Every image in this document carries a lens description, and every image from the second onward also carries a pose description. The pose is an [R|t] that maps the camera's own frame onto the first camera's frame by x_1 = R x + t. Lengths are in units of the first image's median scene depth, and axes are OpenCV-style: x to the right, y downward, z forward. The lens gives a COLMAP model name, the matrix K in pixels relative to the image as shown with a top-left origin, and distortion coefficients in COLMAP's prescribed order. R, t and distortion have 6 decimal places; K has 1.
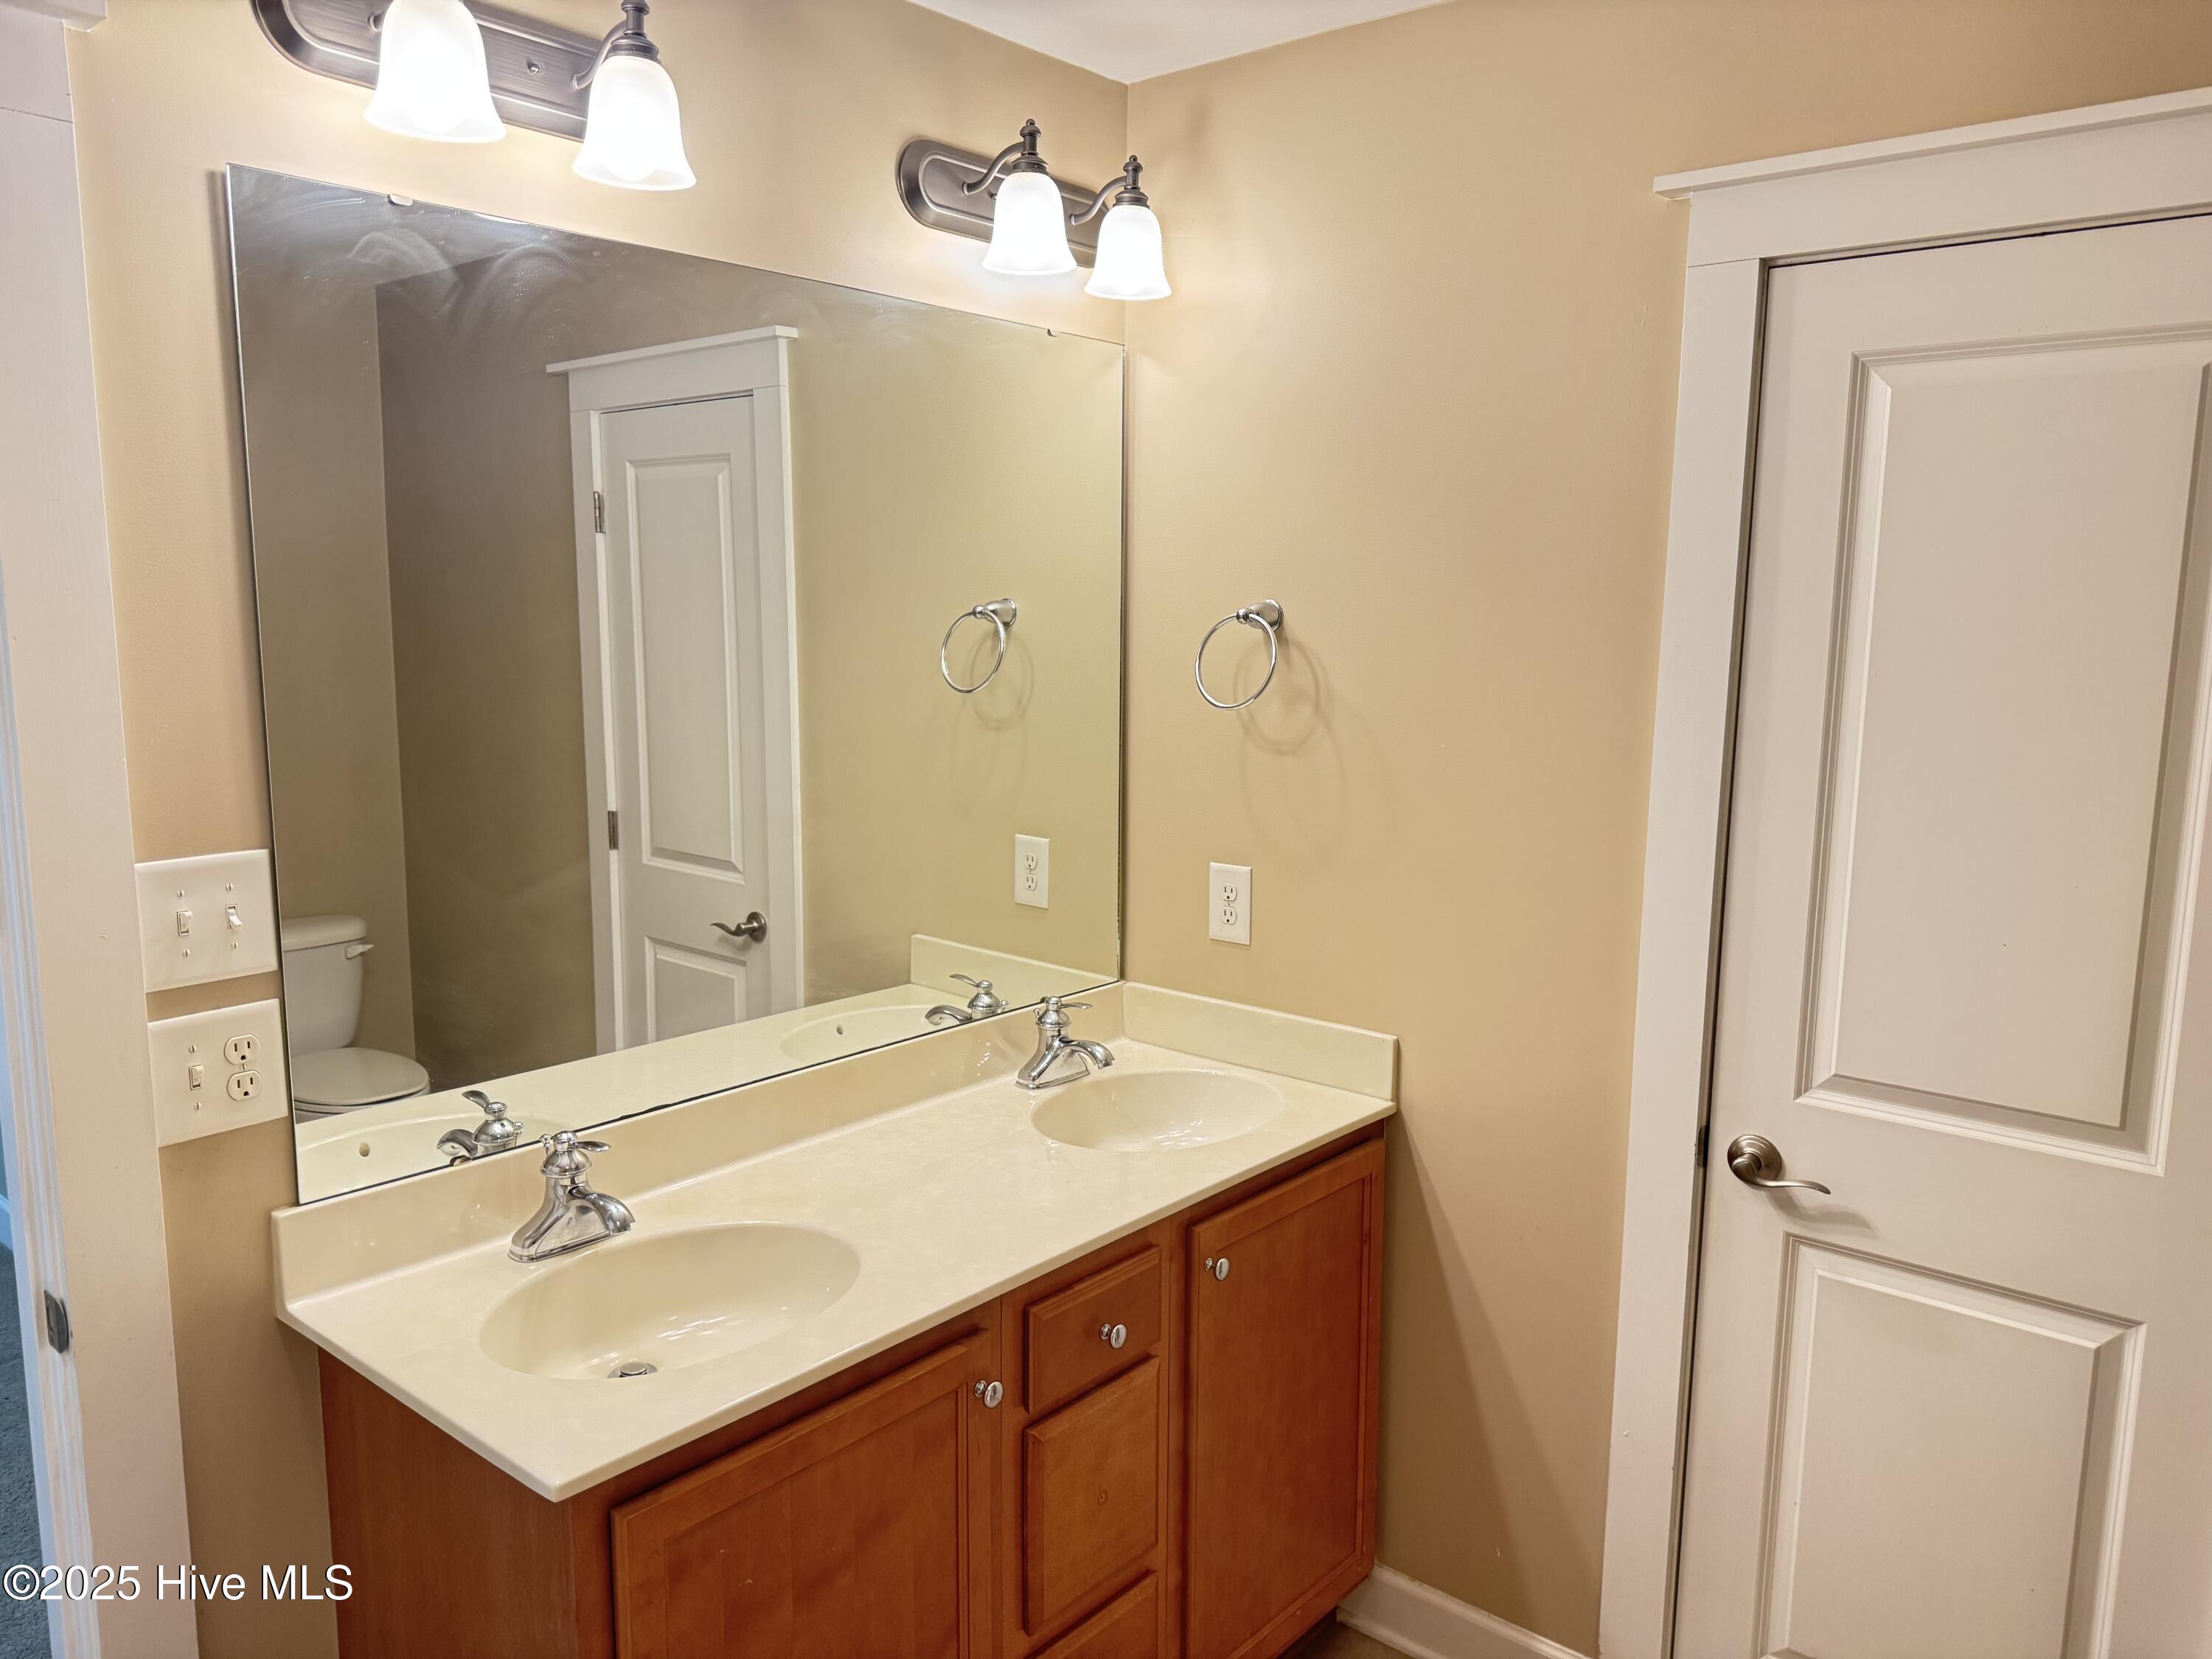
lens RADIAL K [[1573.4, 0, 1109.1], [0, 1573.4, 840.7], [0, 0, 1]] dist [0.061424, -0.049142]
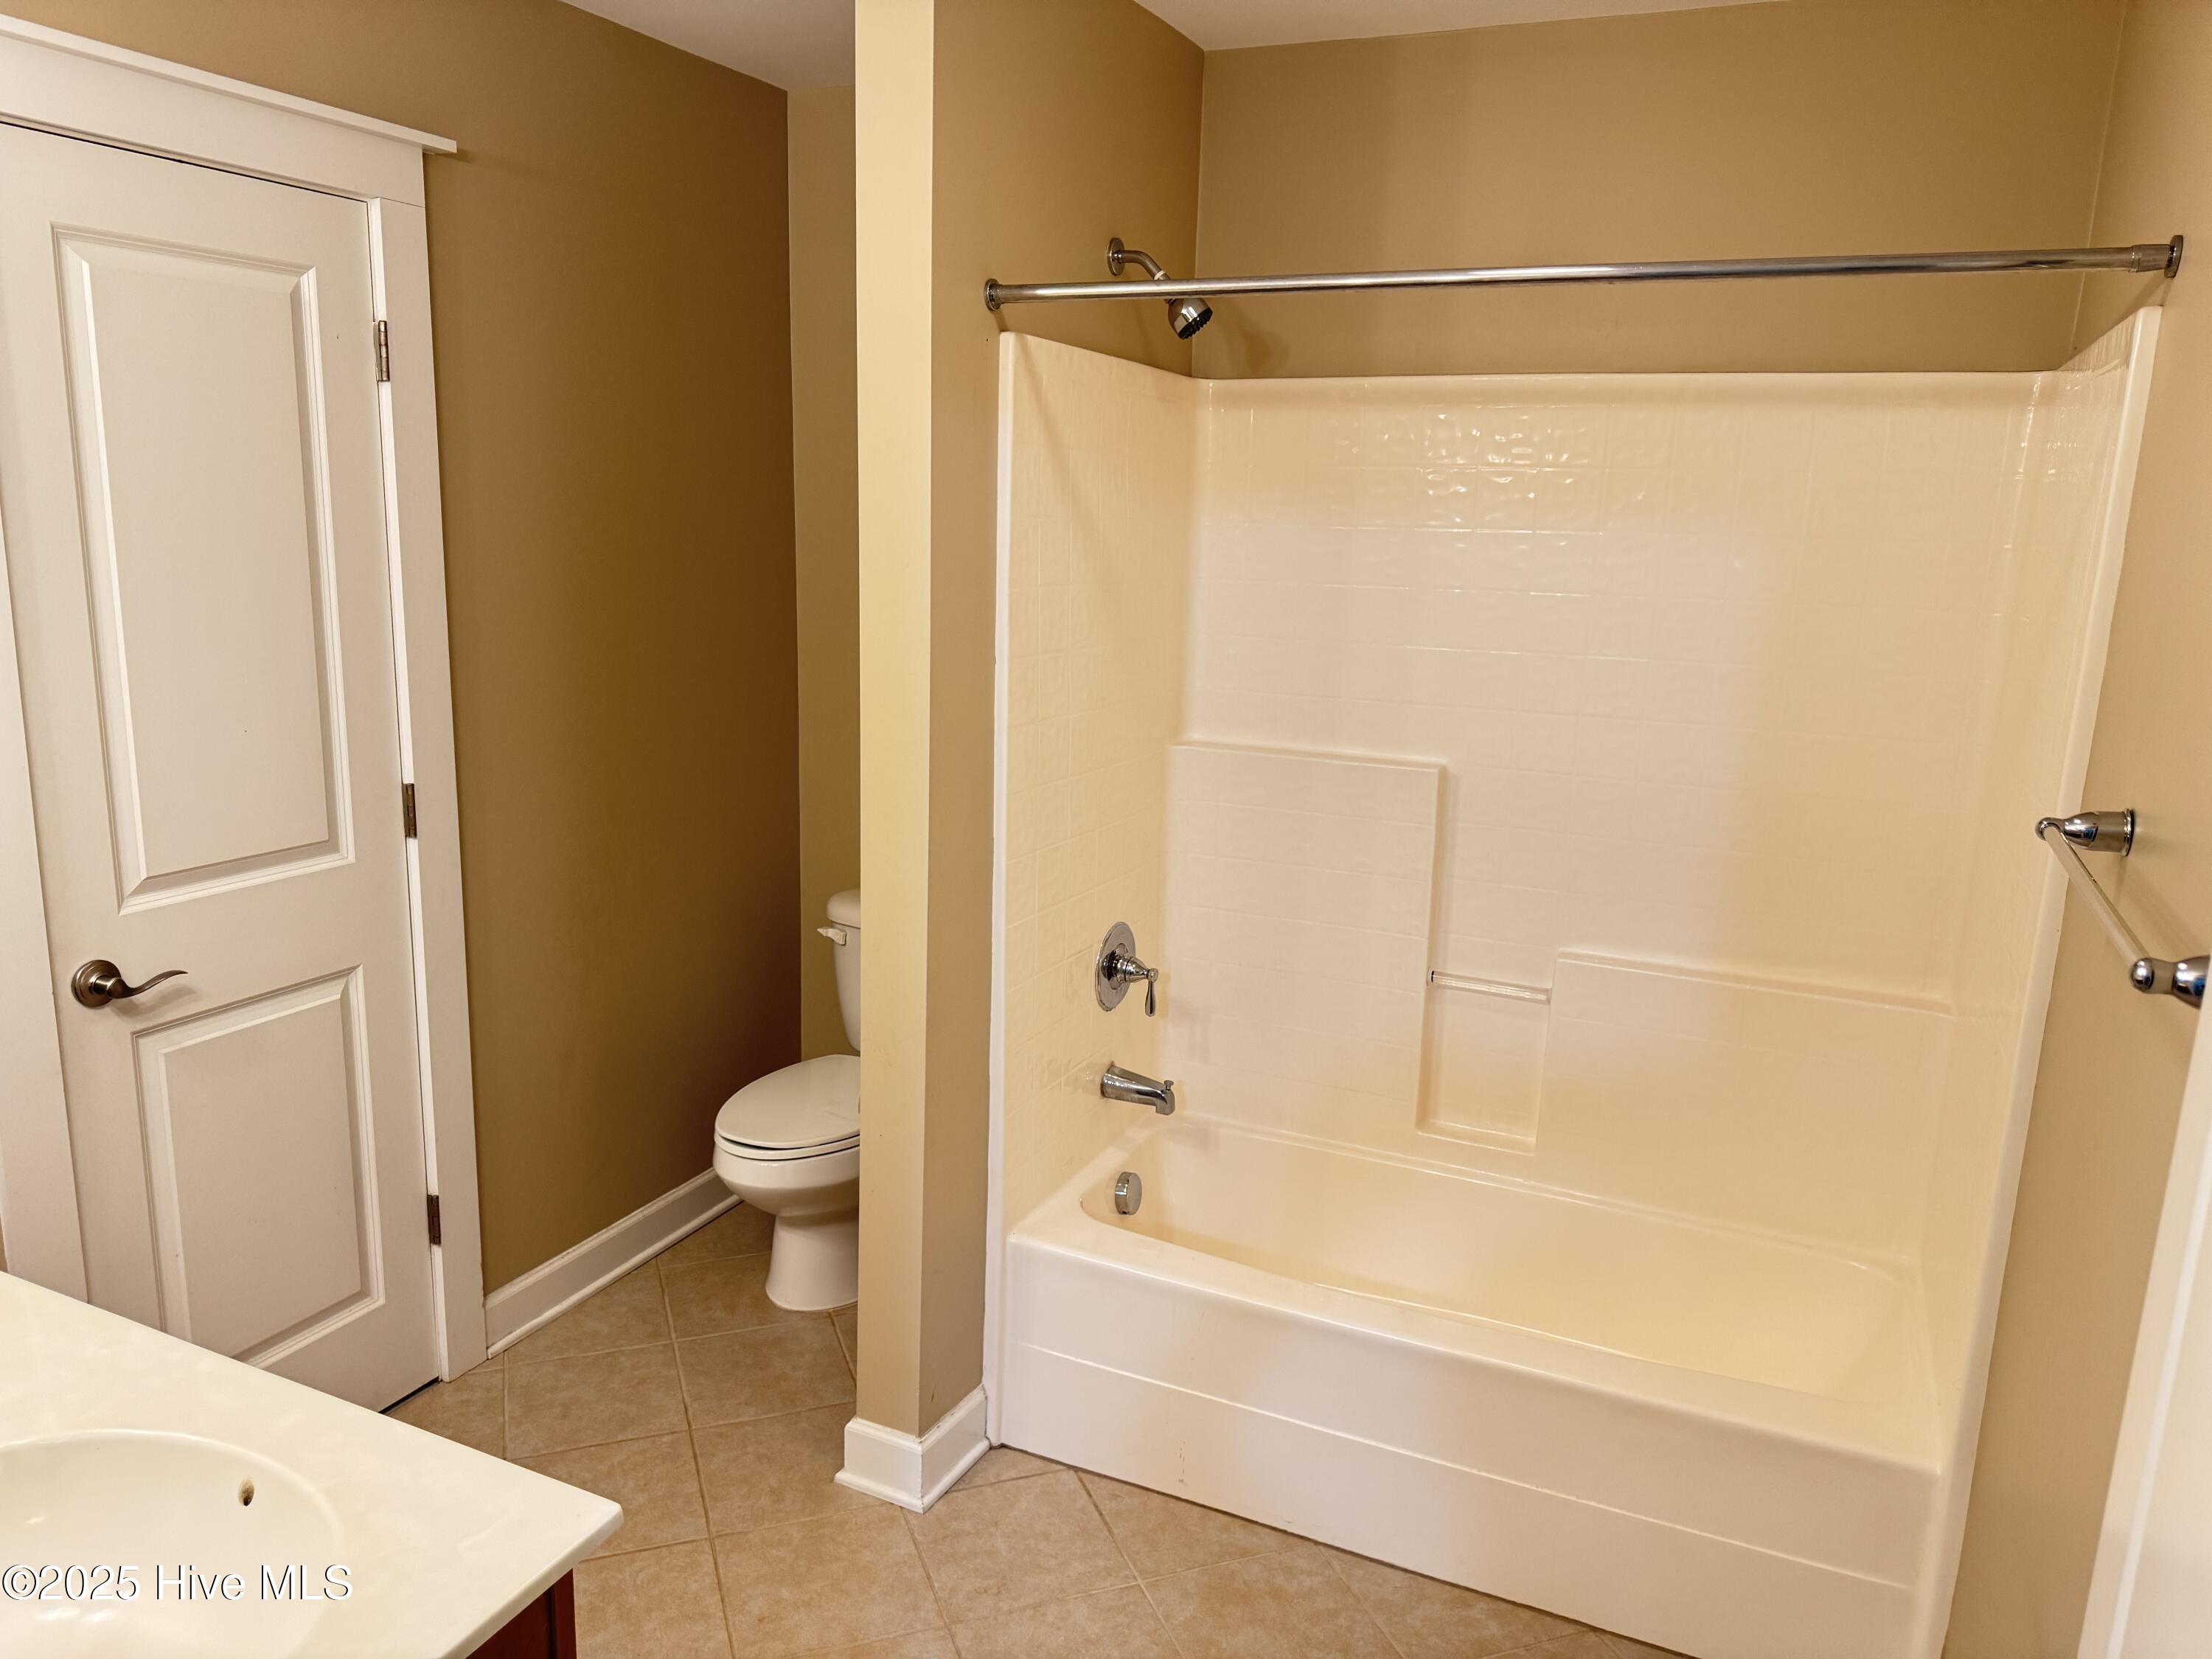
lens RADIAL K [[1573.4, 0, 1109.7], [0, 1573.4, 825.3], [0, 0, 1]] dist [0.061424, -0.049142]
pose [[-0.251391, -0.223269, 0.941782, -0.826183], [0.097452, 0.962247, 0.254134, -0.118620], [-0.962967, 0.155666, -0.220142, 0.612169]]
